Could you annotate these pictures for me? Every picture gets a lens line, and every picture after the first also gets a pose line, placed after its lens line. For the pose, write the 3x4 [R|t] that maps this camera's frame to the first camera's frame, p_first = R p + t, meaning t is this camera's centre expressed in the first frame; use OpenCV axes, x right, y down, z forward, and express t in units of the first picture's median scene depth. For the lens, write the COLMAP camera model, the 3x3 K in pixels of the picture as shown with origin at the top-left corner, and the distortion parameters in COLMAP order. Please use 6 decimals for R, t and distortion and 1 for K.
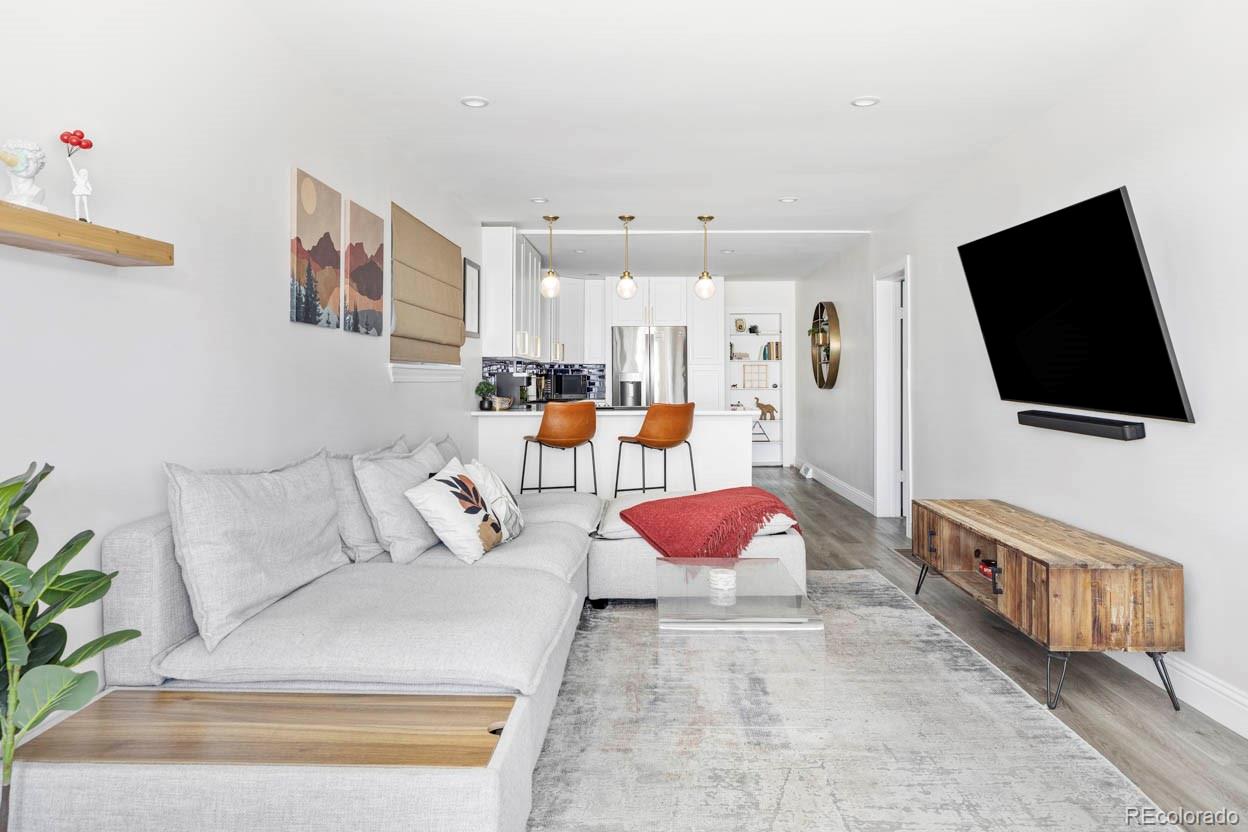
lens RADIAL K [[792.4, 0, 623.6], [0, 792.4, 385.2], [0, 0, 1]] dist [-0.022867, 0.001632]
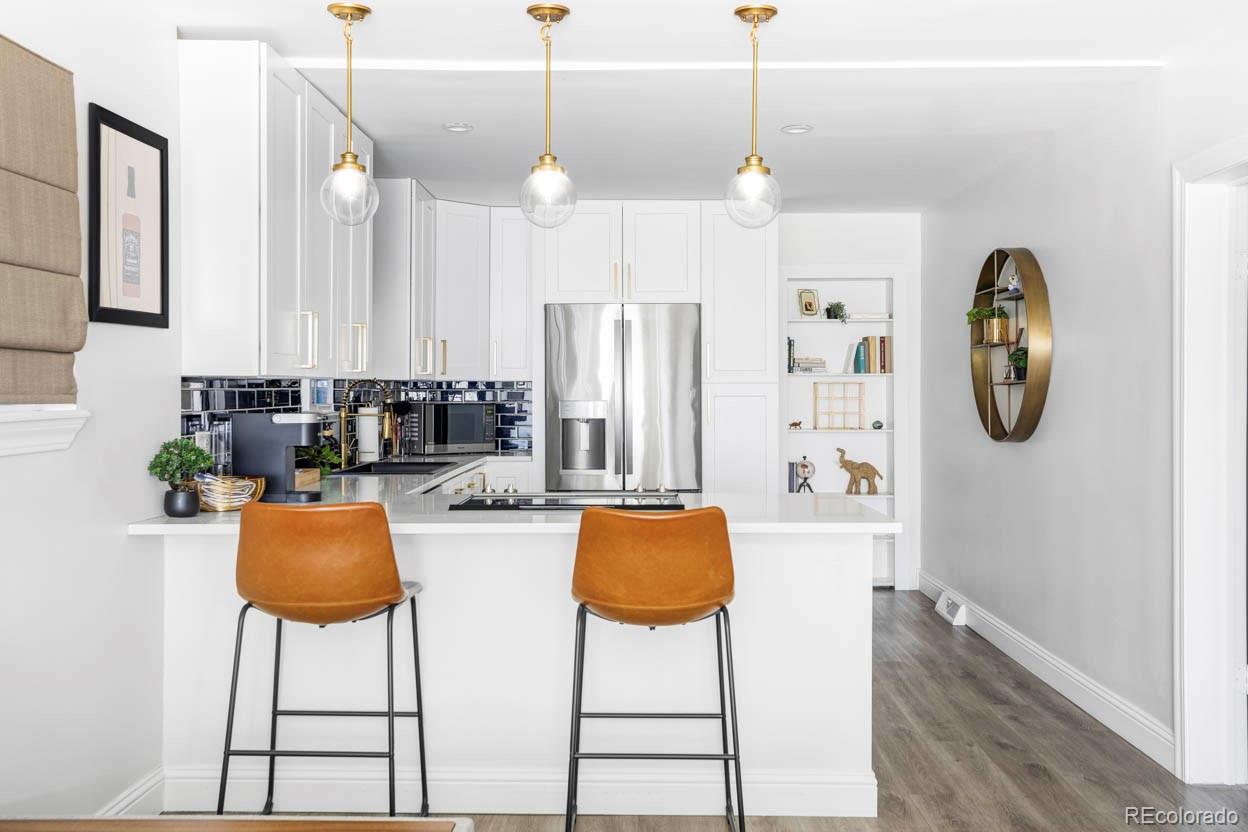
lens RADIAL K [[1197.5, 0, 623.0], [0, 1197.5, 400.6], [0, 0, 1]] dist [0.008199, -0.000298]
pose [[0.999810, 0.001968, 0.019369, 0.030768], [-0.002010, 0.999996, 0.002140, -0.027875], [-0.019365, -0.002178, 0.999810, 0.451517]]
